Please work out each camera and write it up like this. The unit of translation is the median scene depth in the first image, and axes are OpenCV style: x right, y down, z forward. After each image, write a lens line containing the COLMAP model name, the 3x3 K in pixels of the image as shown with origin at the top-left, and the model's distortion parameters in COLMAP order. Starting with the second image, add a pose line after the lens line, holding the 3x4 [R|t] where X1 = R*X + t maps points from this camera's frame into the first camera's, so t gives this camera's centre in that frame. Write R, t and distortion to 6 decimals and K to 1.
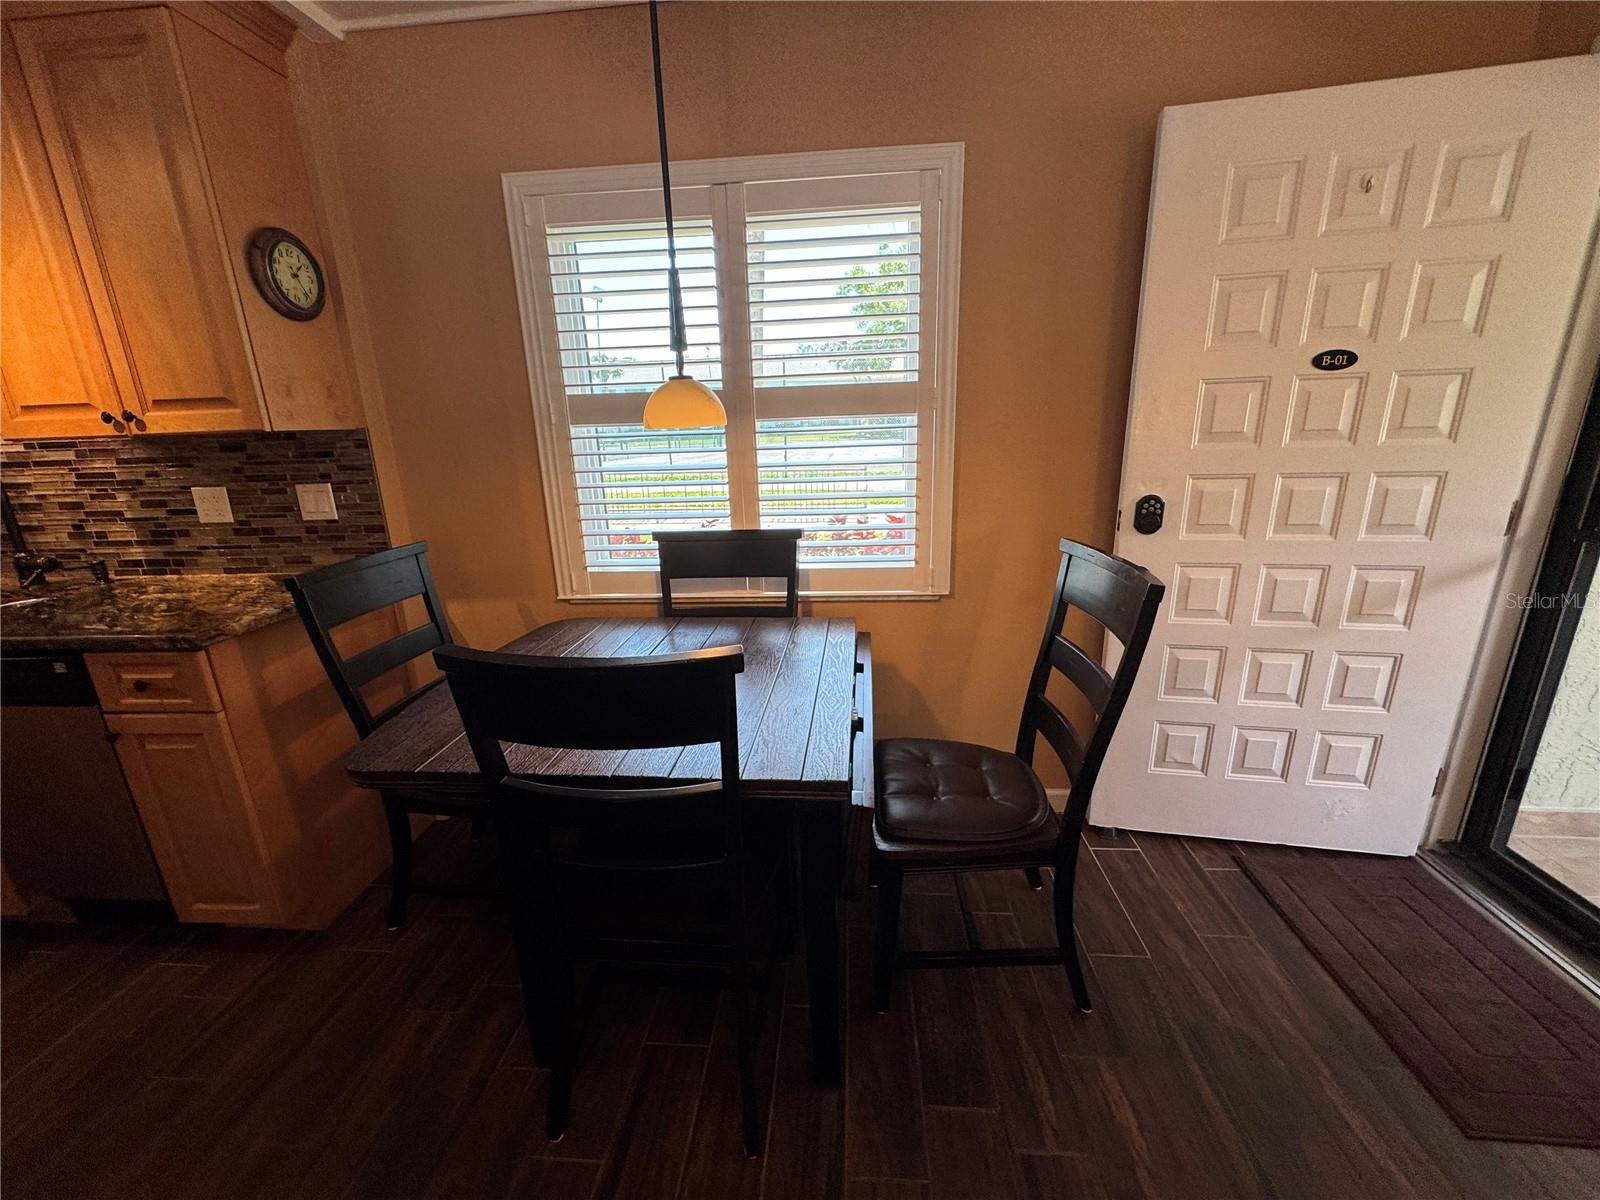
lens RADIAL K [[636.9, 0, 800.0], [0, 636.9, 600.0], [0, 0, 1]] dist [-0.001542, -0.000180]
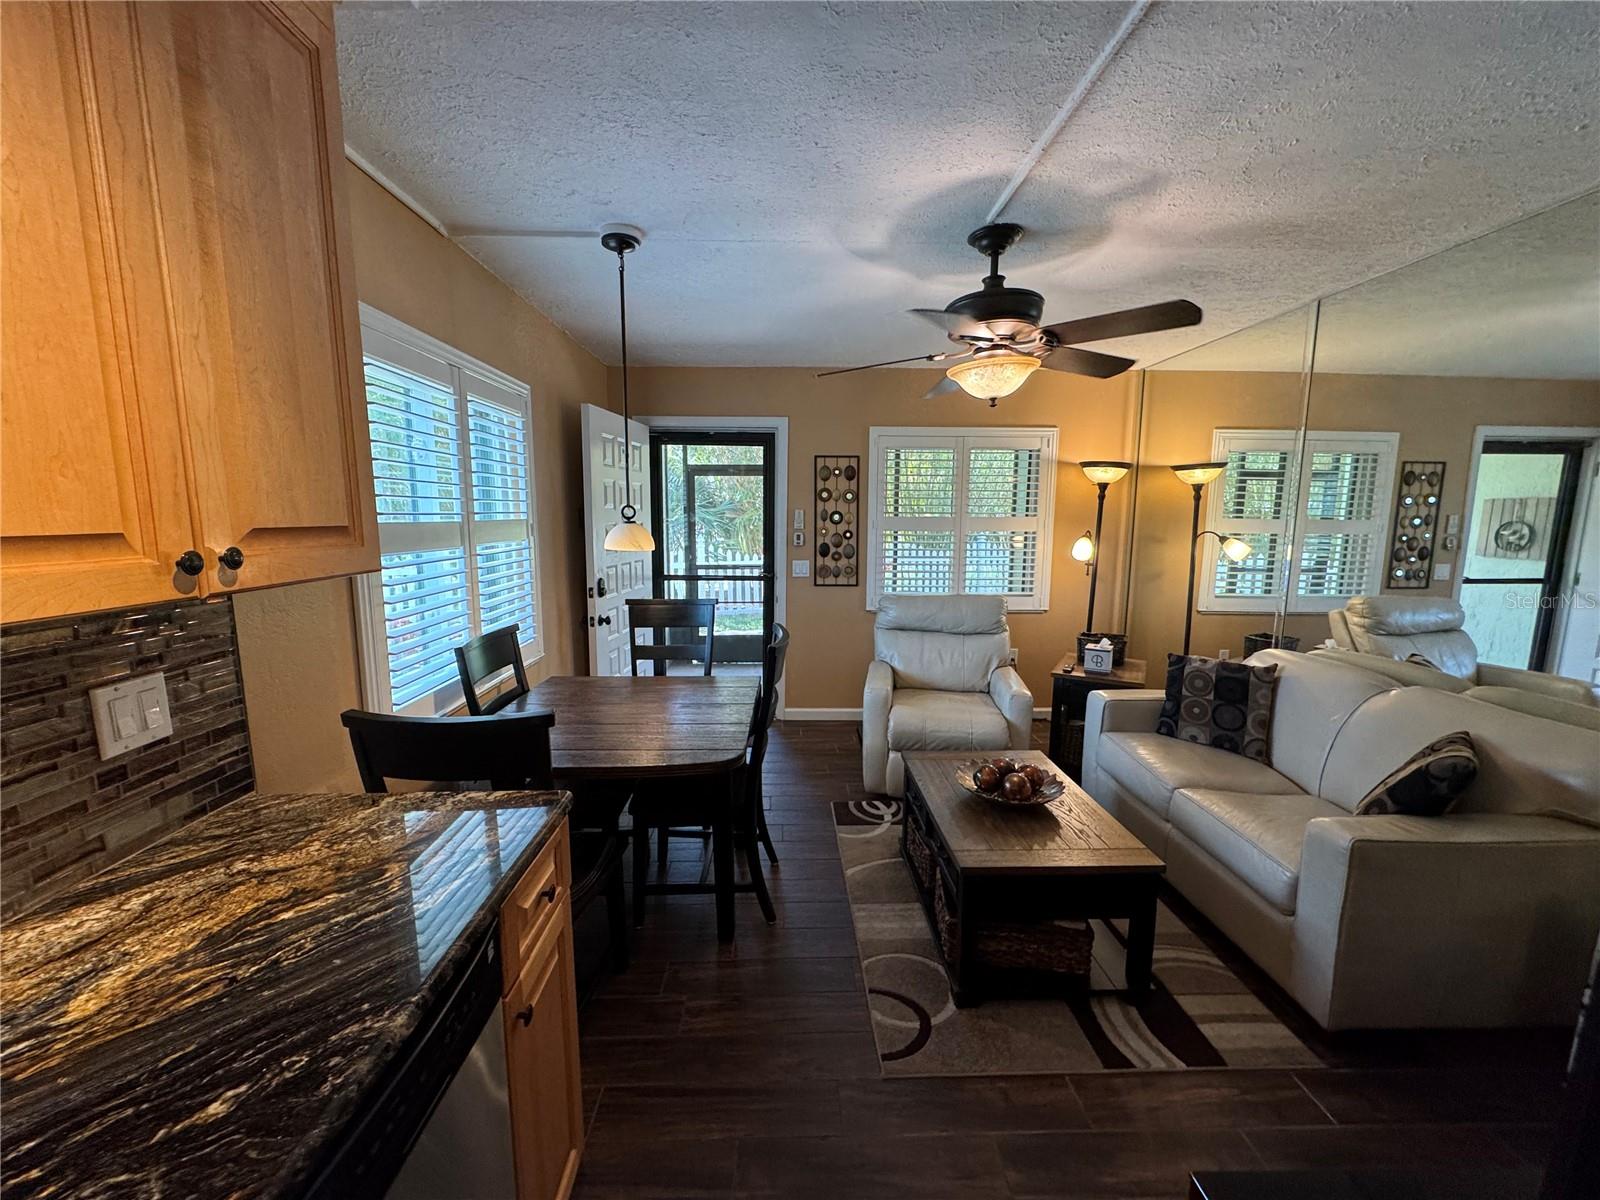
lens RADIAL K [[634.0, 0, 800.5], [0, 634.0, 599.8], [0, 0, 1]] dist [-0.004474, 0.000907]
pose [[-0.100539, -0.103709, 0.989513, -1.355324], [0.271056, 0.954077, 0.127535, -0.166173], [-0.957299, 0.281035, -0.067811, 0.505718]]
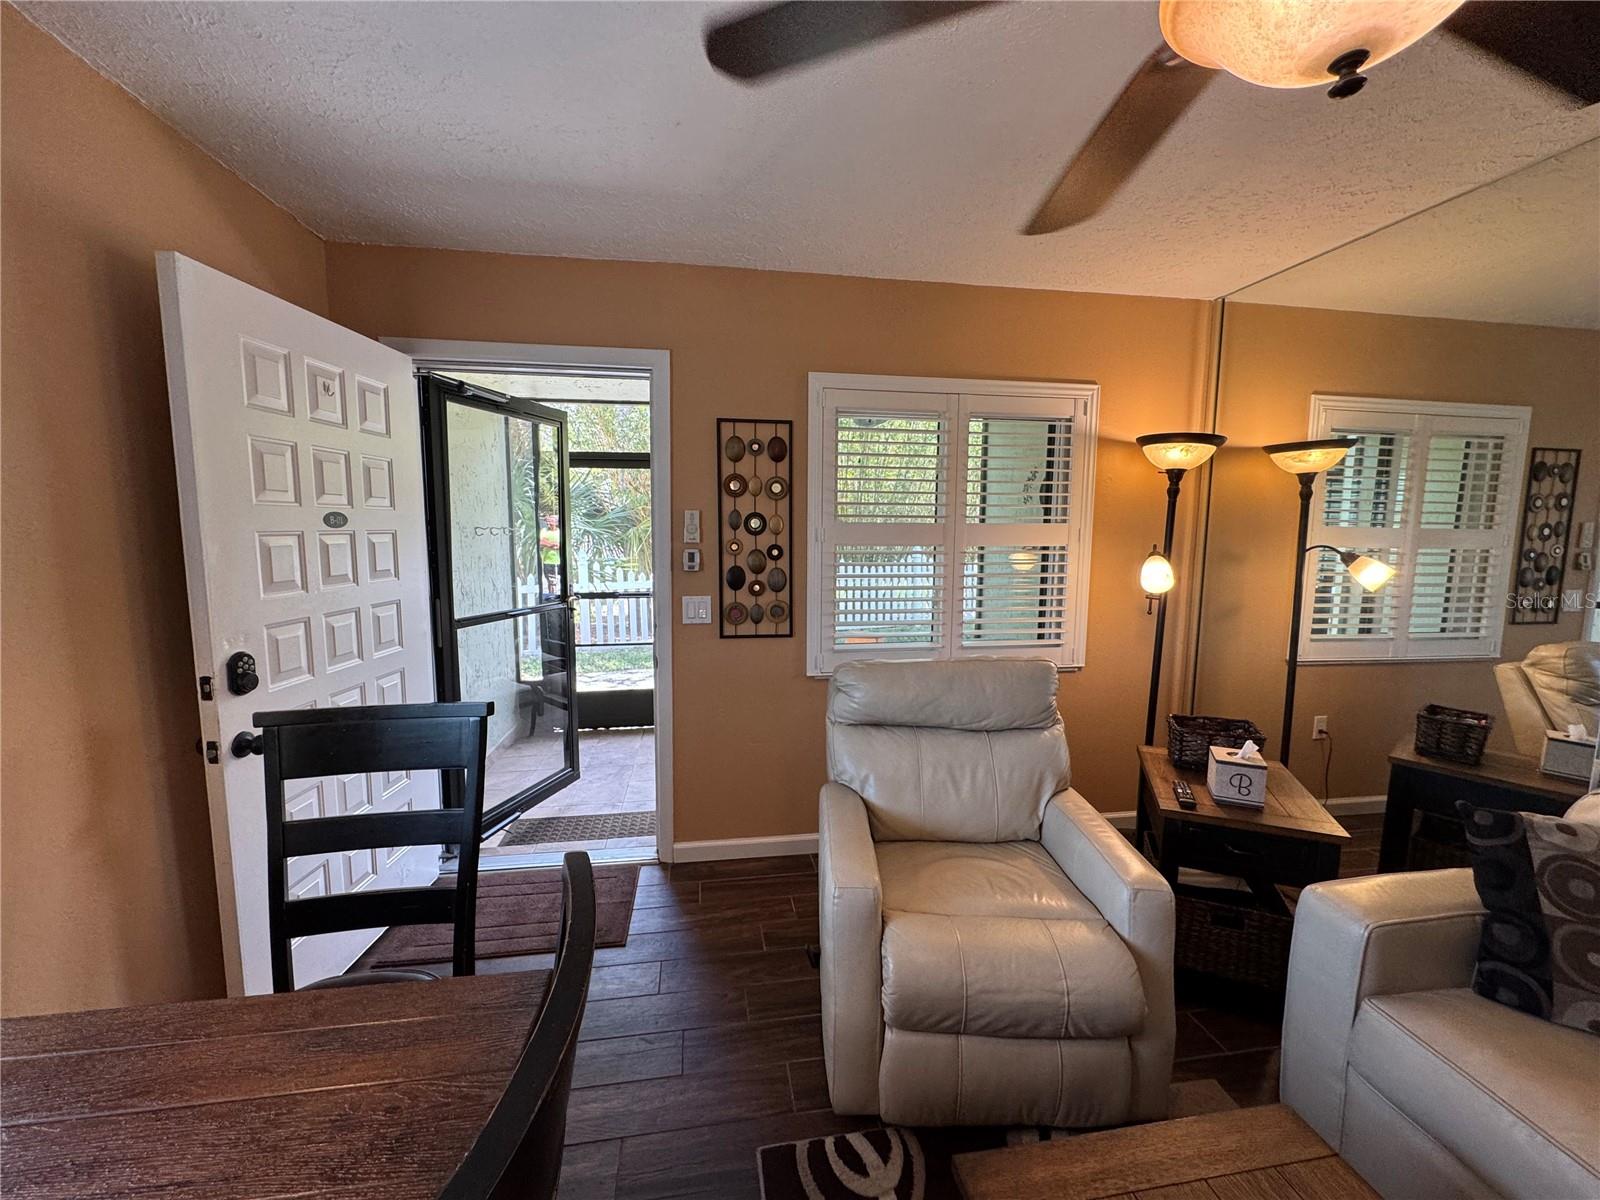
lens RADIAL K [[626.7, 0, 801.2], [0, 626.7, 603.2], [0, 0, 1]] dist [-0.006039, -0.000009]
pose [[-0.234626, -0.088122, 0.968083, -0.440100], [0.267208, 0.951673, 0.151389, -0.138275], [-0.934639, 0.294200, -0.199740, 0.373928]]
